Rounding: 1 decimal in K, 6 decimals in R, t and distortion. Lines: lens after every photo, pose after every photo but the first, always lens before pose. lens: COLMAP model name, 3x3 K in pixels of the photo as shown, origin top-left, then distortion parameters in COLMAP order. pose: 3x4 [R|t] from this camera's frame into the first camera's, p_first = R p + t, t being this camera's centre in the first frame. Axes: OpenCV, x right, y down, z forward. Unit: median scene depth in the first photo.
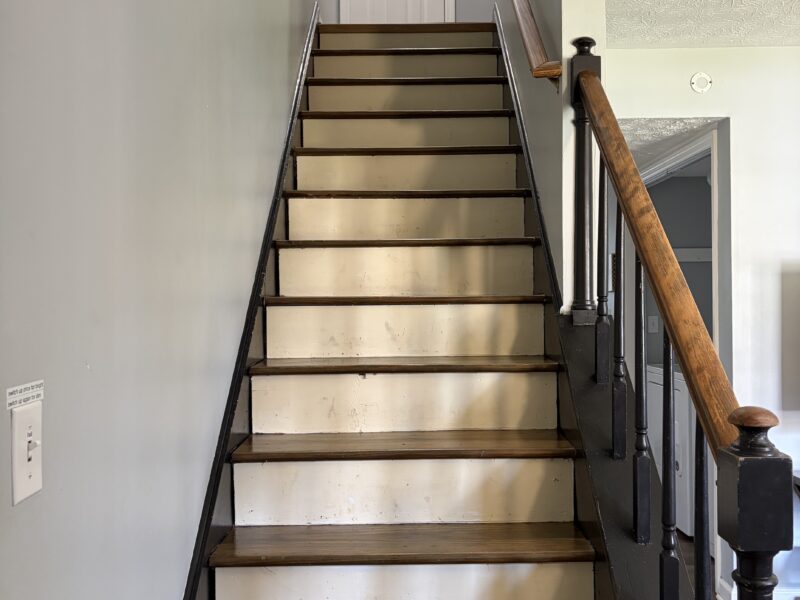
lens RADIAL K [[787.0, 0, 400.1], [0, 787.0, 288.3], [0, 0, 1]] dist [0.027108, 0.004525]
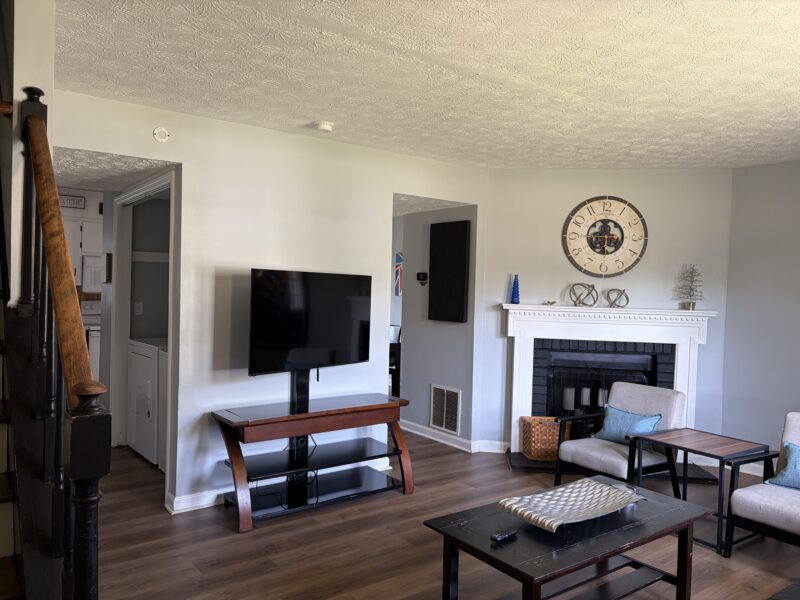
lens RADIAL K [[604.6, 0, 401.6], [0, 604.6, 292.1], [0, 0, 1]] dist [0.009086, -0.001967]
pose [[0.805435, 0.019240, 0.592372, 0.138352], [-0.037755, 0.999109, 0.018884, -0.032615], [-0.591481, -0.037574, 0.805443, -0.135537]]
